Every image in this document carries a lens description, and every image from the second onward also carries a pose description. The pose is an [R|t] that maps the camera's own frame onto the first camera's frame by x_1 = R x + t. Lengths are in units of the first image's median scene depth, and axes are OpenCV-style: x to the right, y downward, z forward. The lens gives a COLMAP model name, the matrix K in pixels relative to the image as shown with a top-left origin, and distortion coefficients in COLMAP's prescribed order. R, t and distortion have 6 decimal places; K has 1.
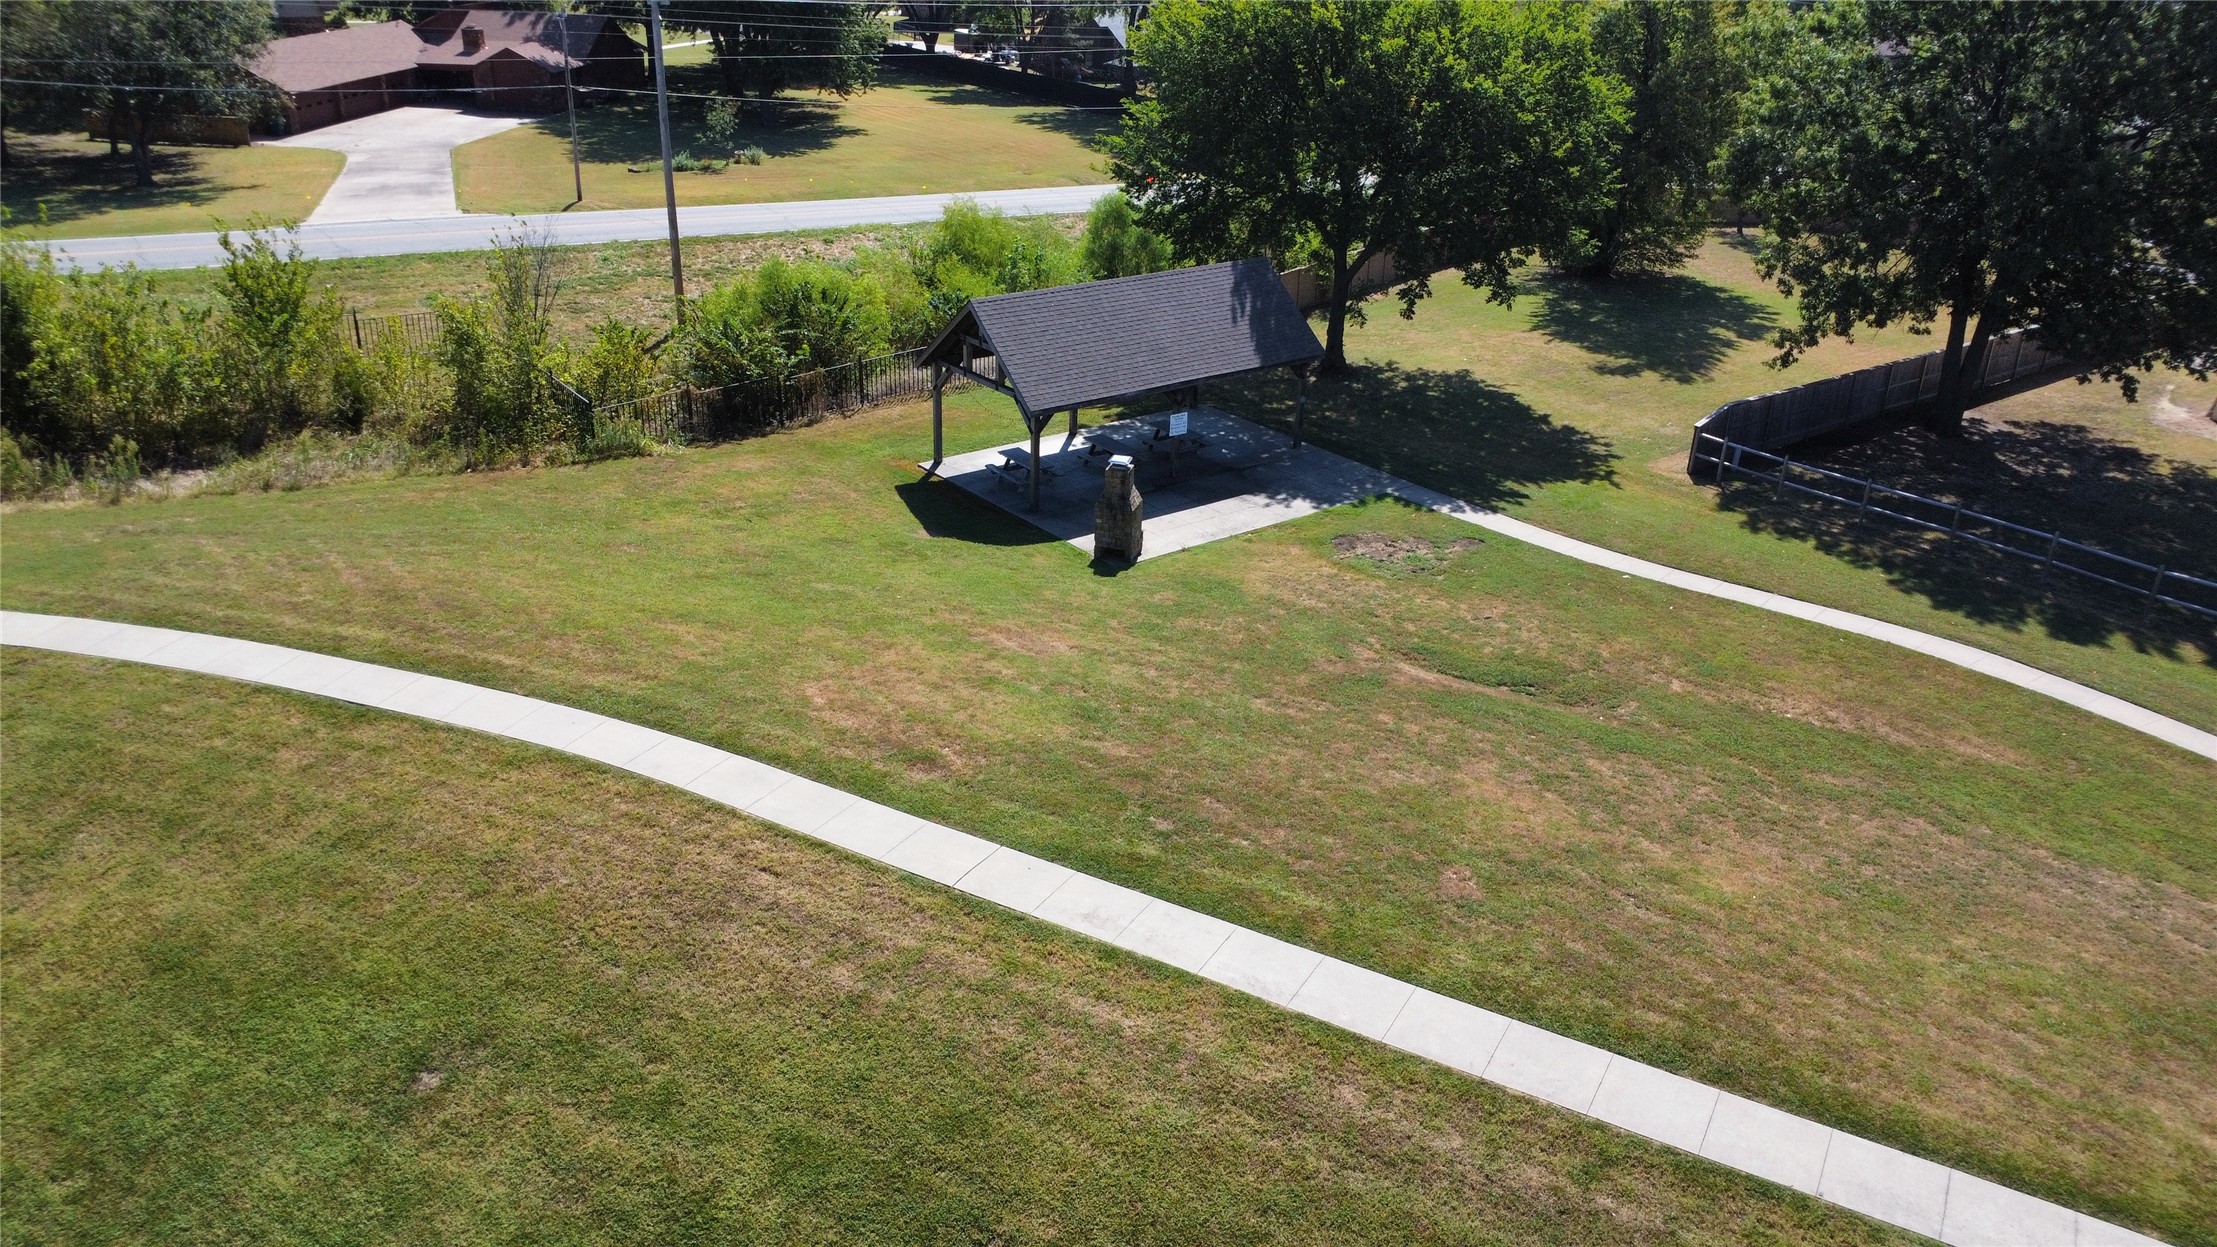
lens RADIAL K [[1611.3, 0, 1113.0], [0, 1611.3, 618.0], [0, 0, 1]] dist [-0.018004, -0.017880]
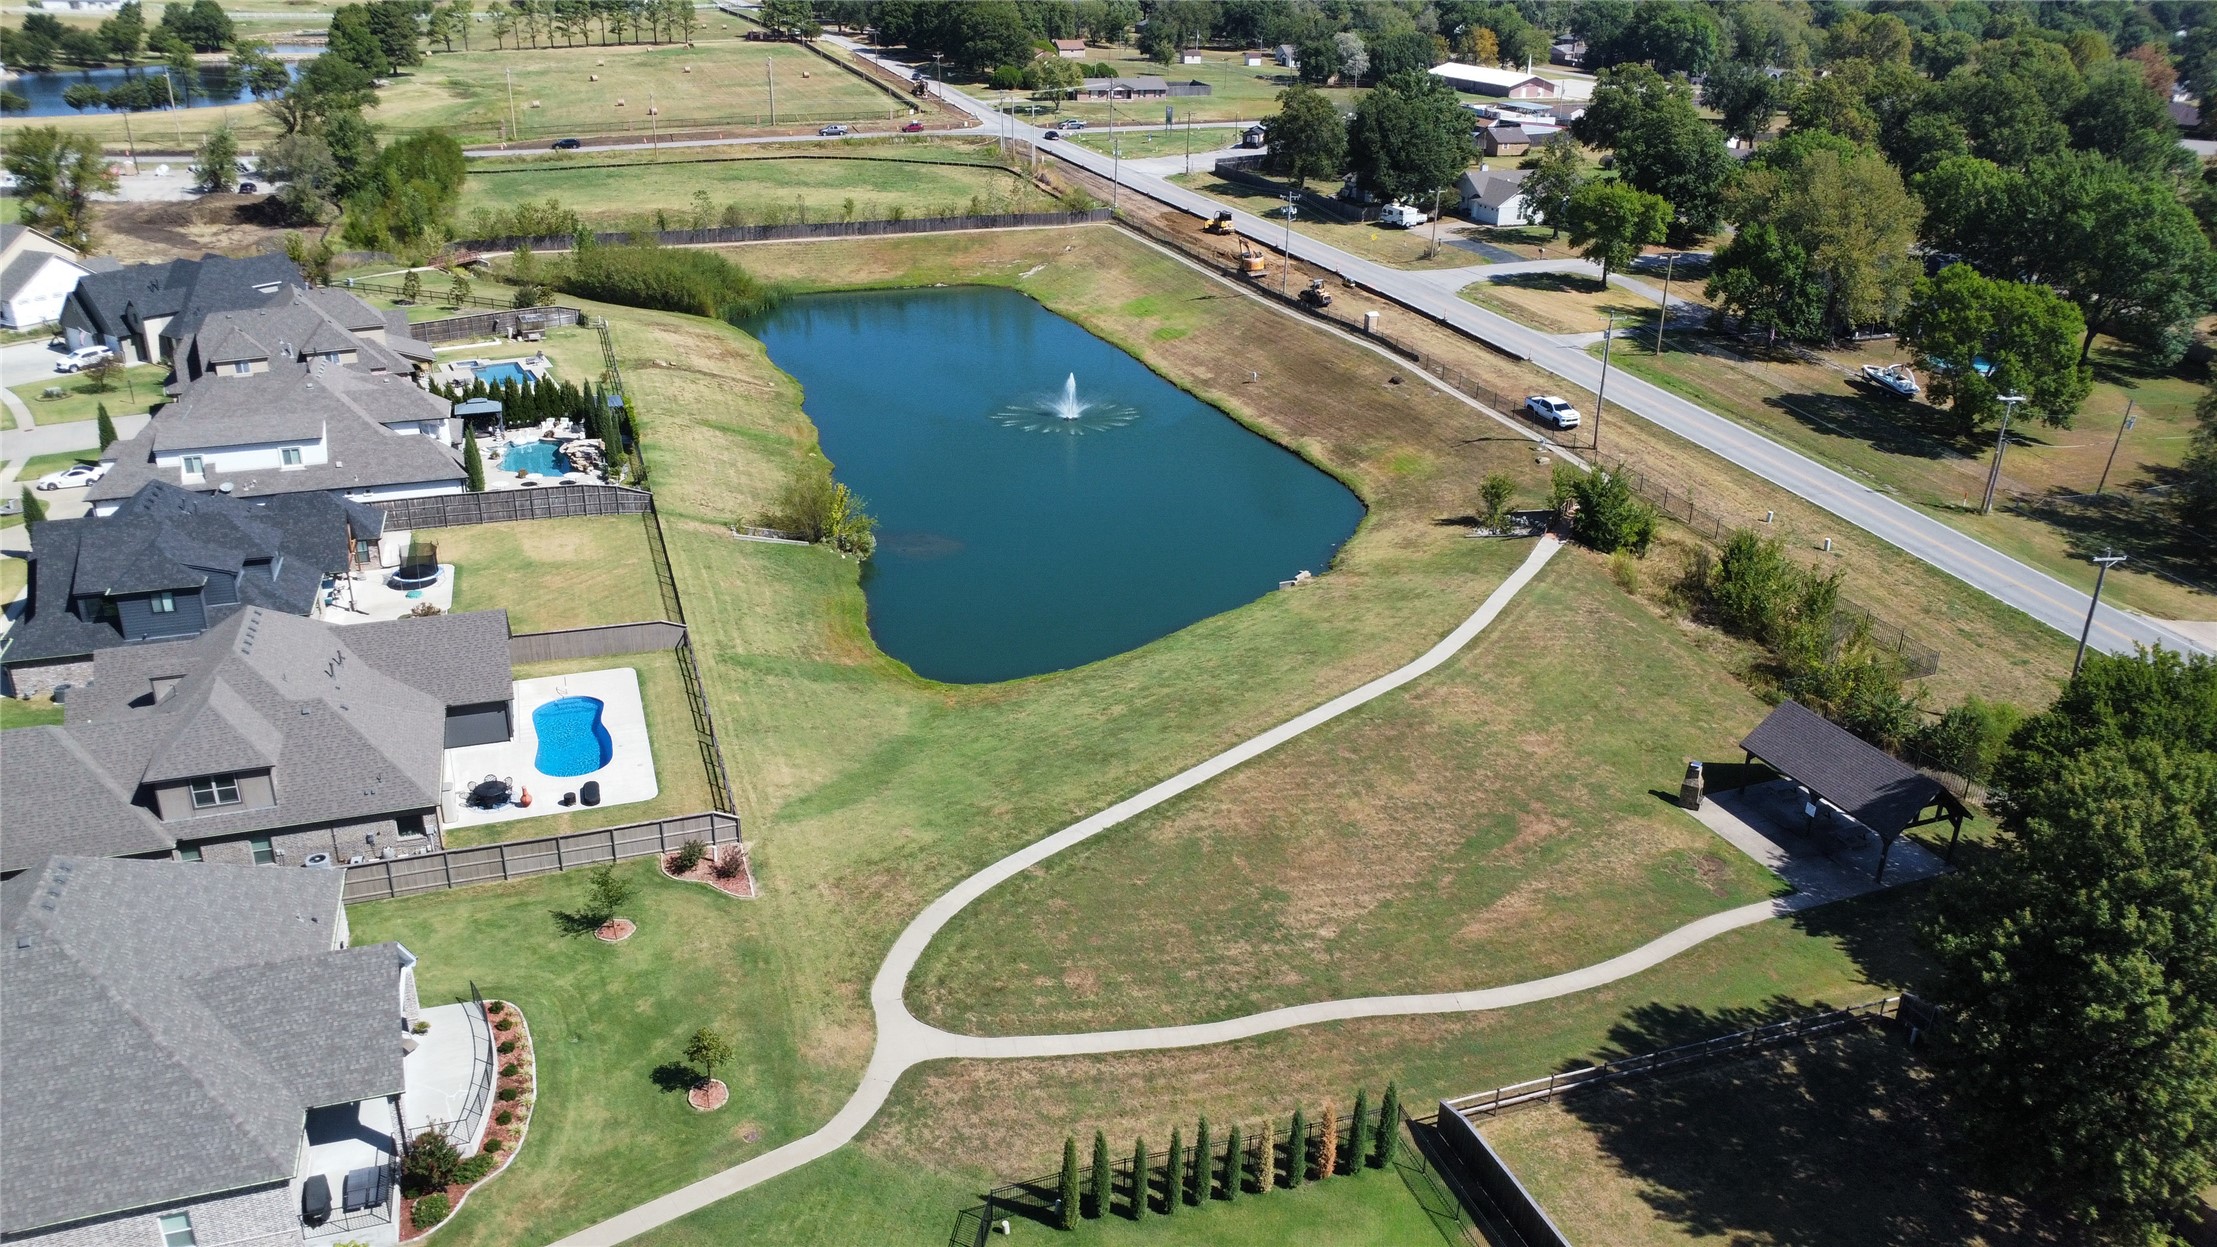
lens RADIAL K [[1611.3, 0, 1113.0], [0, 1611.3, 618.0], [0, 0, 1]] dist [-0.018004, -0.017880]
pose [[-0.275698, 0.346661, -0.896558, 2.010502], [-0.420777, 0.795073, 0.436813, -0.833090], [0.864255, 0.497679, -0.073333, 0.350671]]
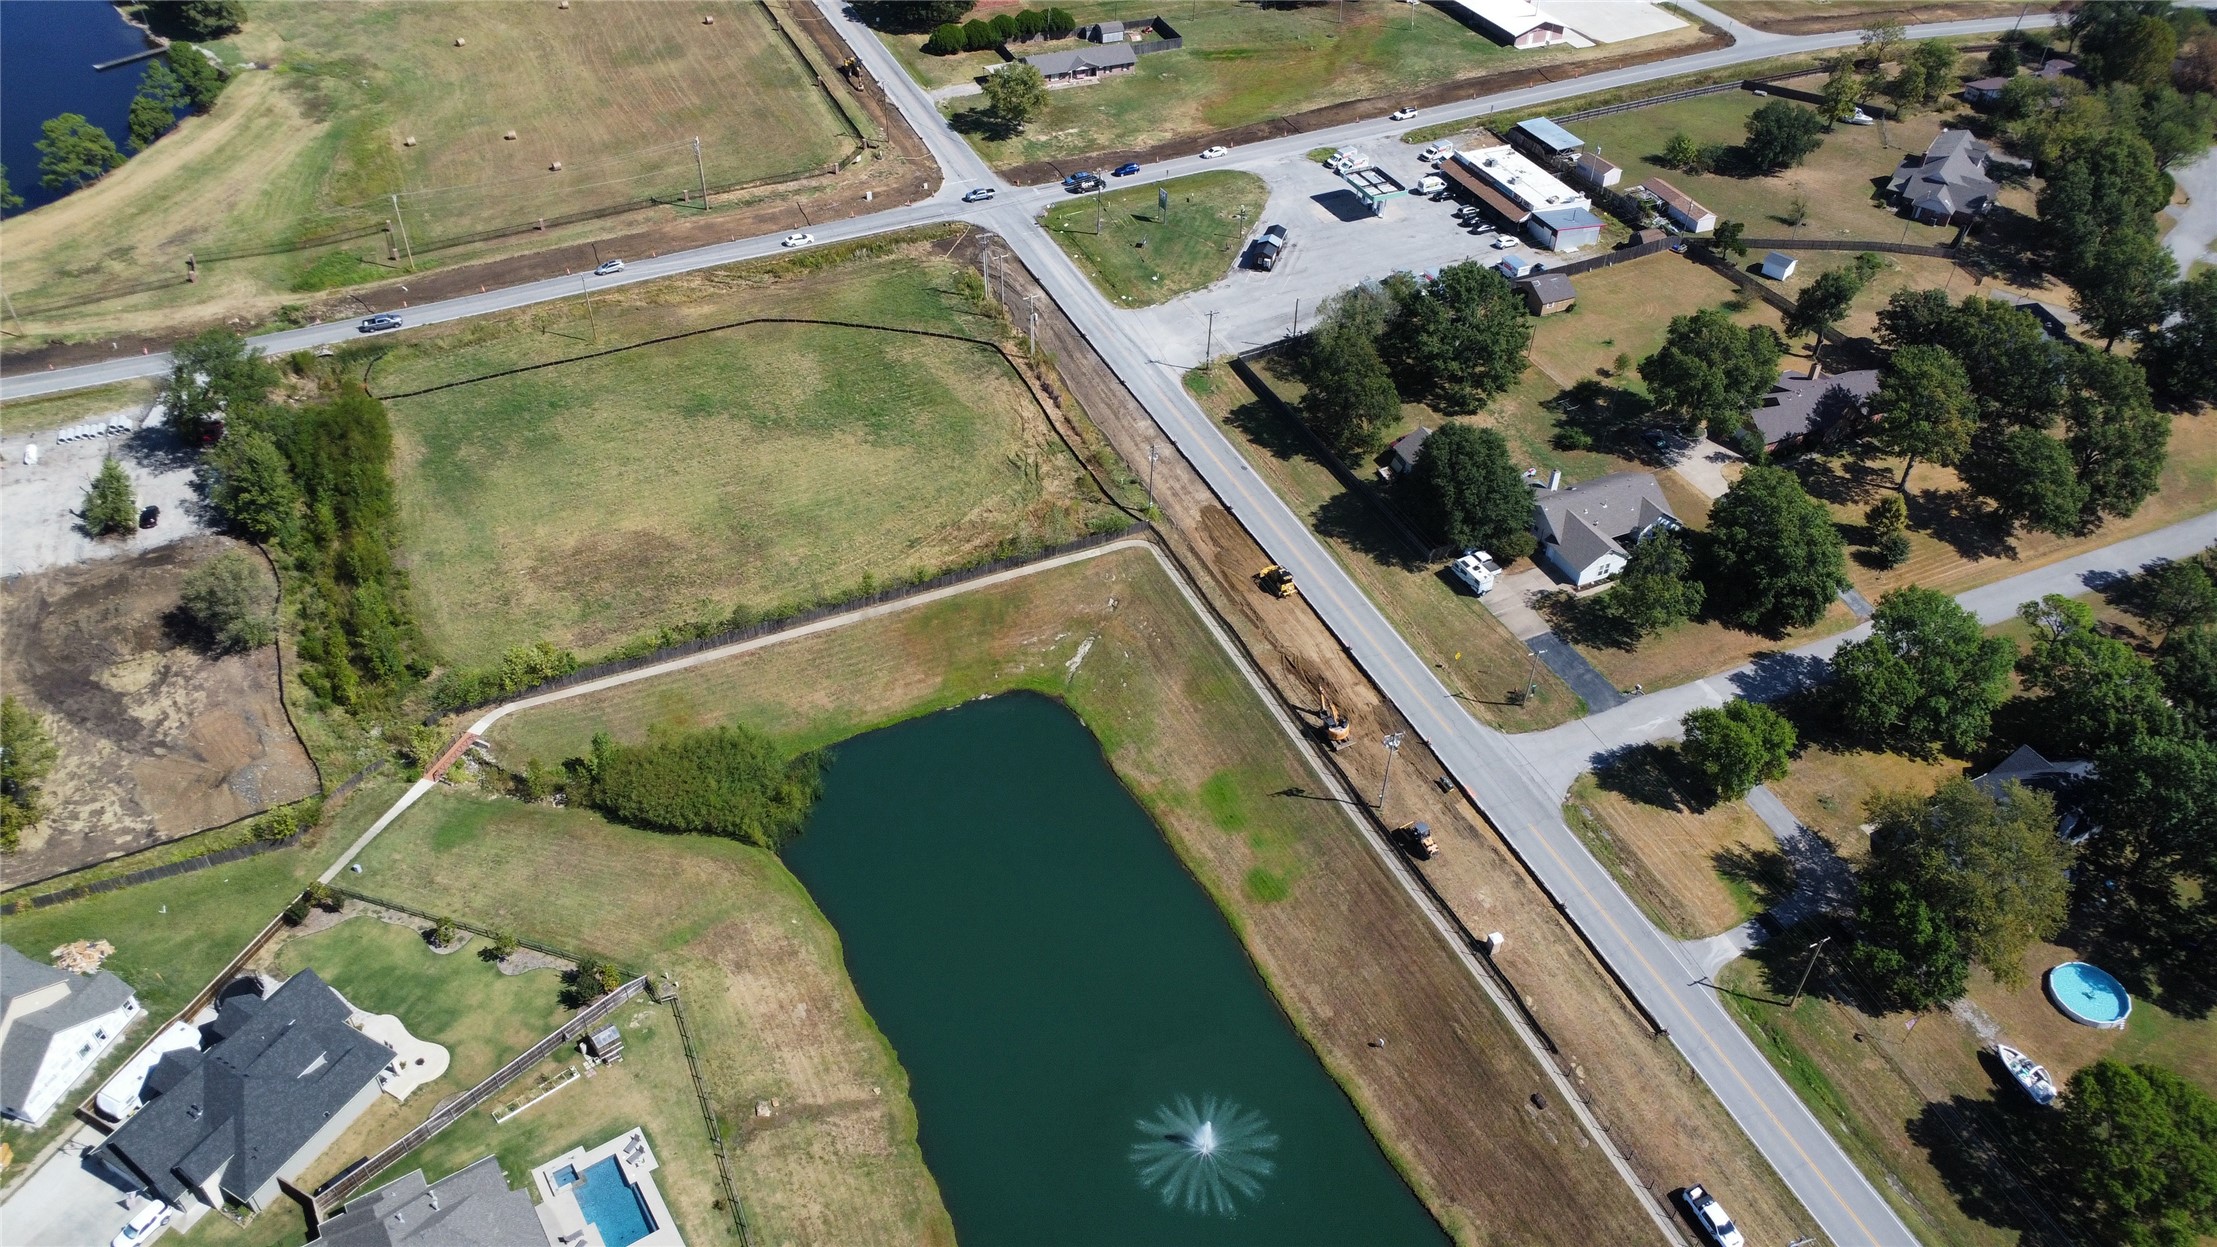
lens RADIAL K [[1611.3, 0, 1113.0], [0, 1611.3, 618.0], [0, 0, 1]] dist [-0.018004, -0.017880]
pose [[-0.192555, 0.606879, -0.771116, 0.583487], [-0.431641, 0.653333, 0.621967, -2.481760], [0.881254, 0.452608, 0.136151, -1.482517]]
